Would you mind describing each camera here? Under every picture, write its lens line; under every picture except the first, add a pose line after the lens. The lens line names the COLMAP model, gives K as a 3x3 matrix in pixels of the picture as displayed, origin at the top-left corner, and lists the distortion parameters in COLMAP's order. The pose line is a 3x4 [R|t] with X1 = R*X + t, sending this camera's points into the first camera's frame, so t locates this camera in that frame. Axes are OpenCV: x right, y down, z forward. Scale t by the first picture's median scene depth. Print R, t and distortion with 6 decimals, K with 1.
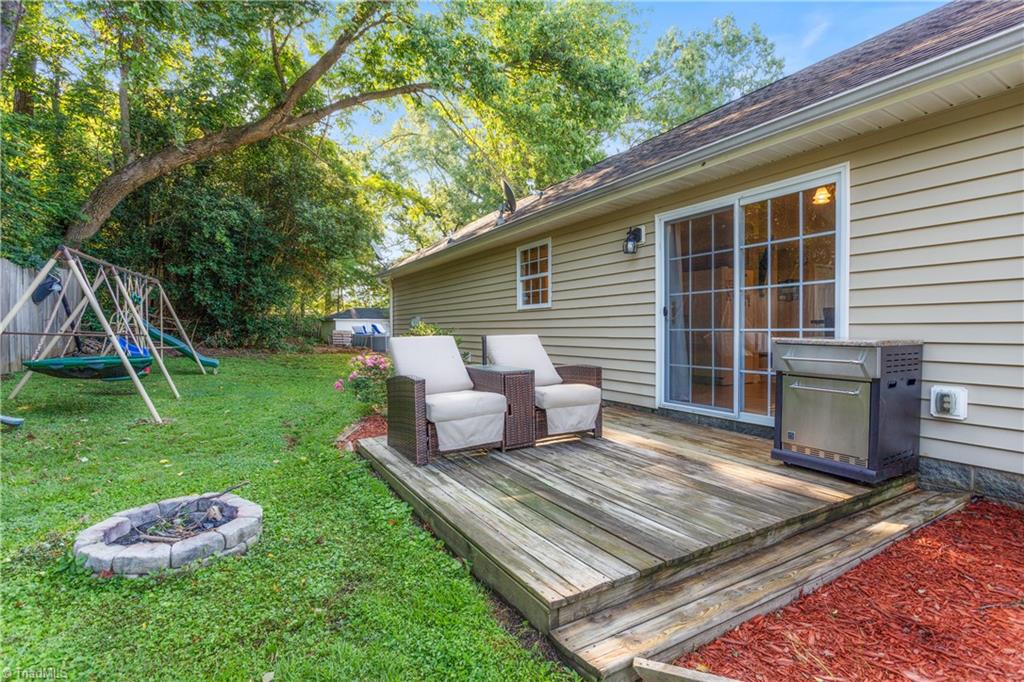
lens RADIAL K [[474.5, 0, 512.0], [0, 474.5, 341.0], [0, 0, 1]] dist [-0.002124, -0.000251]
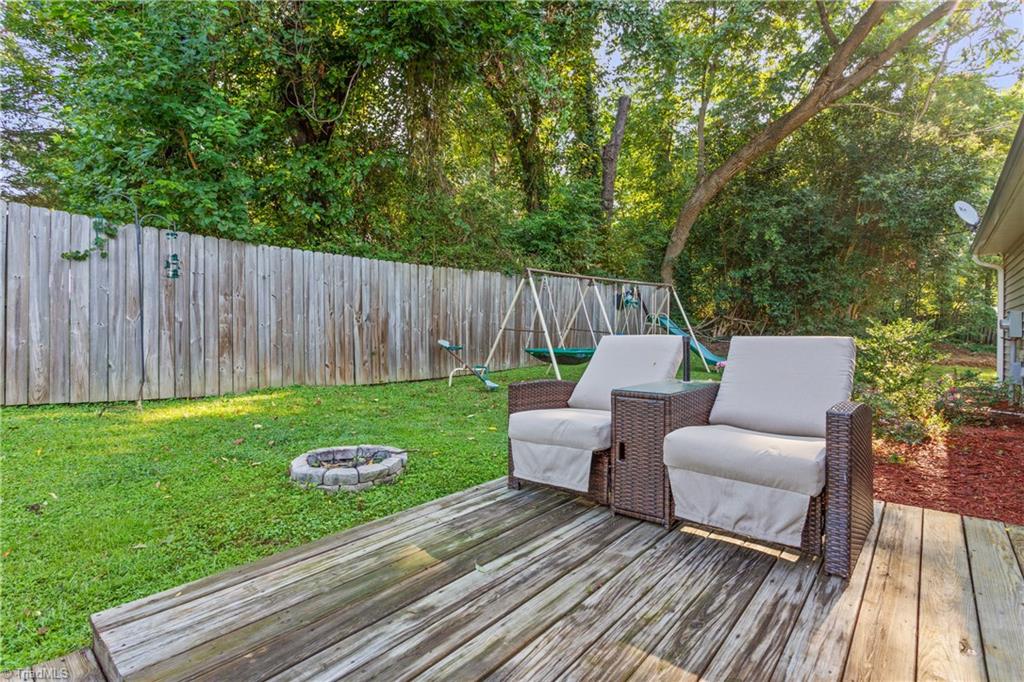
lens RADIAL K [[489.6, 0, 526.2], [0, 489.6, 327.0], [0, 0, 1]] dist [0.001618, 0.000343]
pose [[0.335306, -0.003164, -0.942104, 0.431957], [-0.029659, 0.999463, -0.013913, -0.005480], [0.941642, 0.032607, 0.335032, 0.500575]]
